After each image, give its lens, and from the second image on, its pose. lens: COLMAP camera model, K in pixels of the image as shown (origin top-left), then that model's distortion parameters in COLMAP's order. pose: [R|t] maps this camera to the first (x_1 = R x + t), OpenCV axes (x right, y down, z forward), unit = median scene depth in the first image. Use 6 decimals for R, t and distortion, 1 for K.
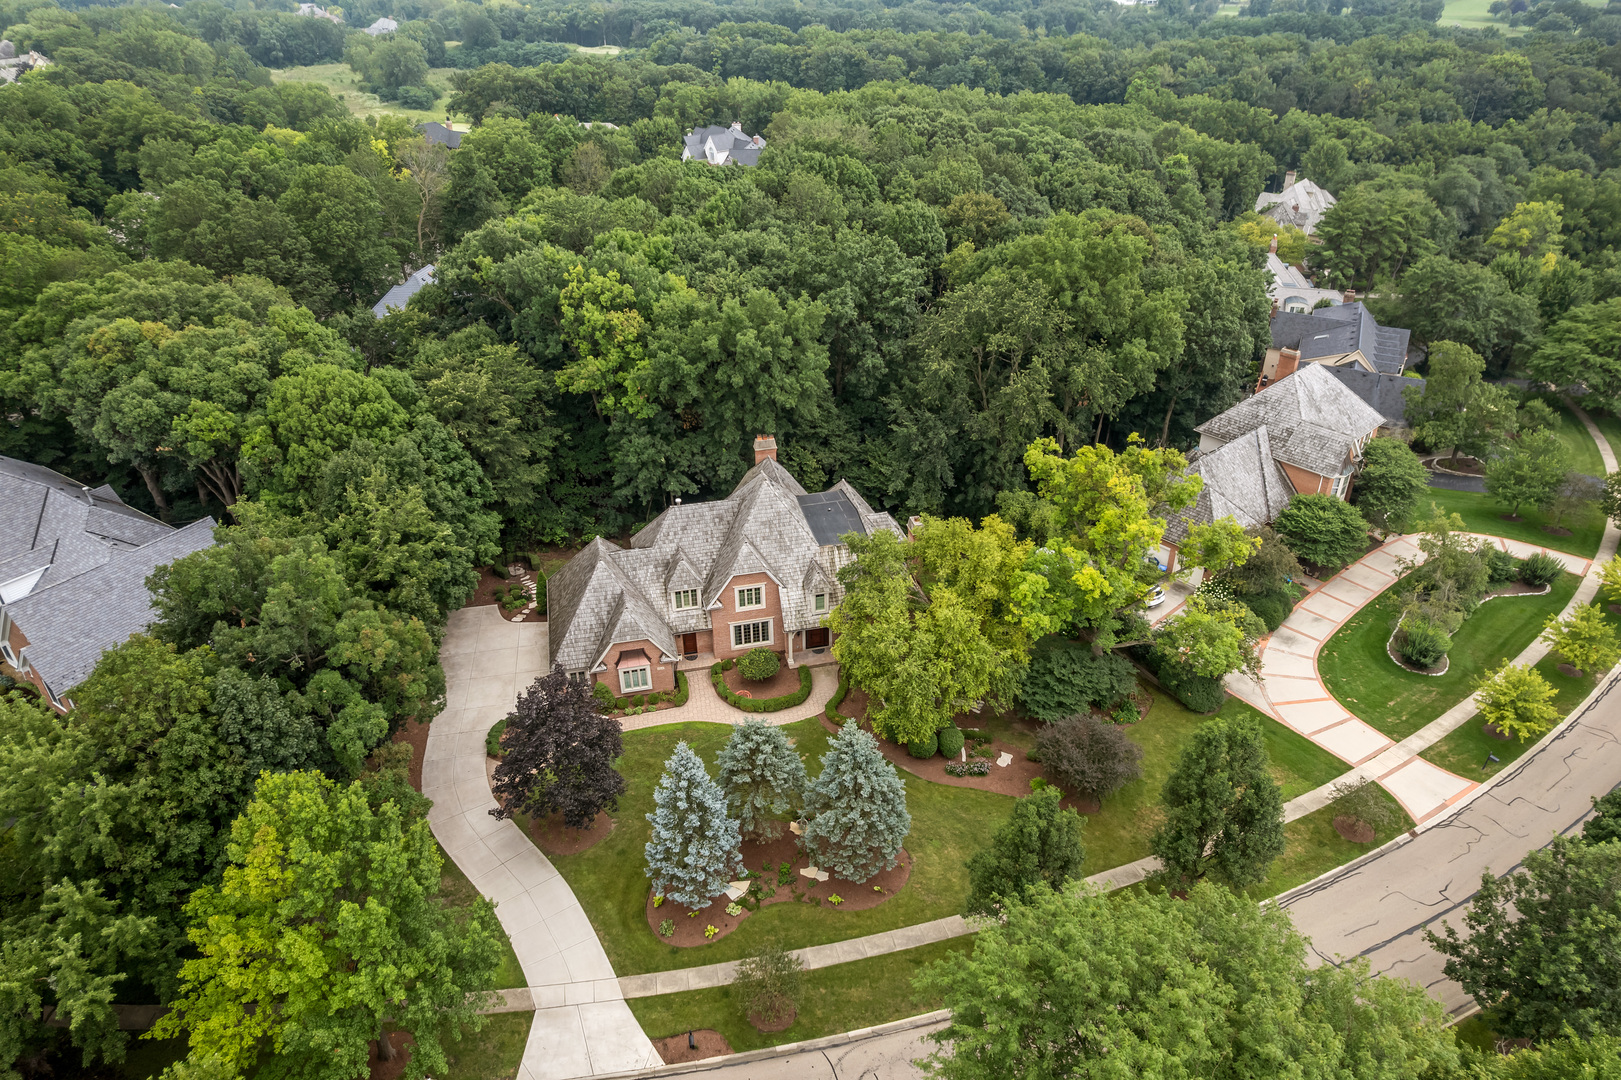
lens RADIAL K [[1033.8, 0, 810.8], [0, 1033.8, 546.1], [0, 0, 1]] dist [-0.033567, 0.015418]
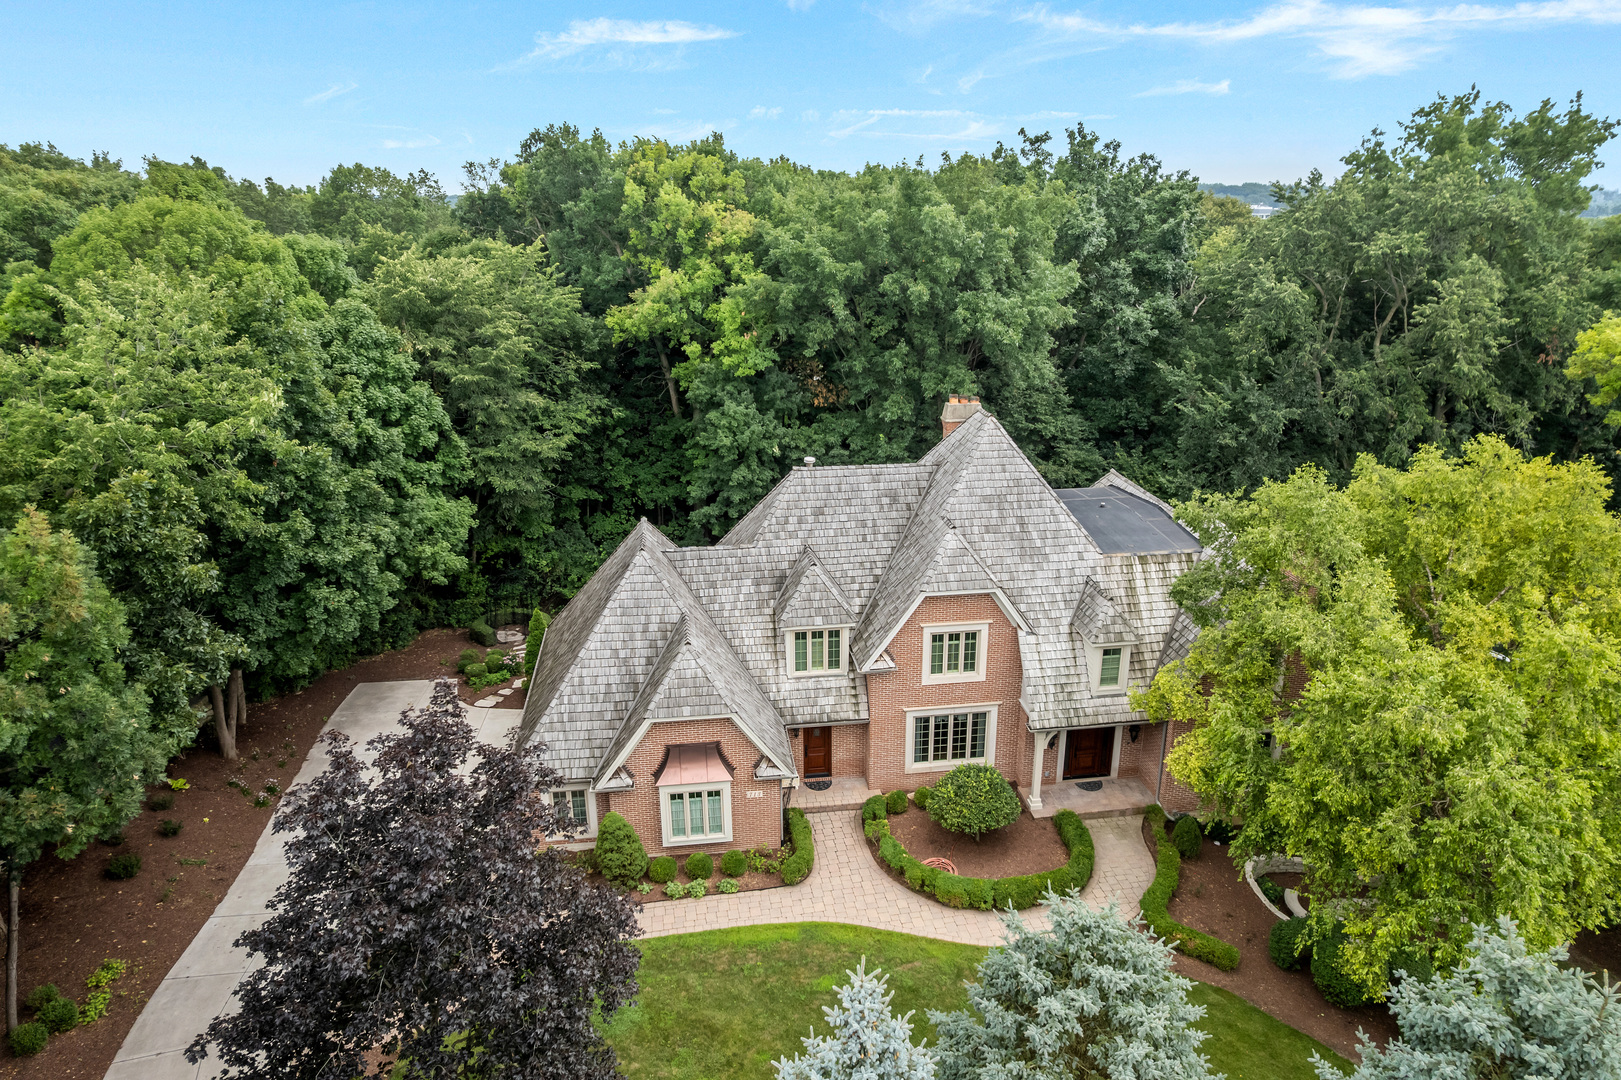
lens RADIAL K [[1033.8, 0, 819.0], [0, 1033.8, 540.6], [0, 0, 1]] dist [-0.033567, 0.015418]
pose [[0.996004, 0.033370, -0.082843, -0.081871], [-0.050236, 0.976252, -0.210732, 0.100313], [0.073844, 0.214051, 0.974027, 0.528130]]
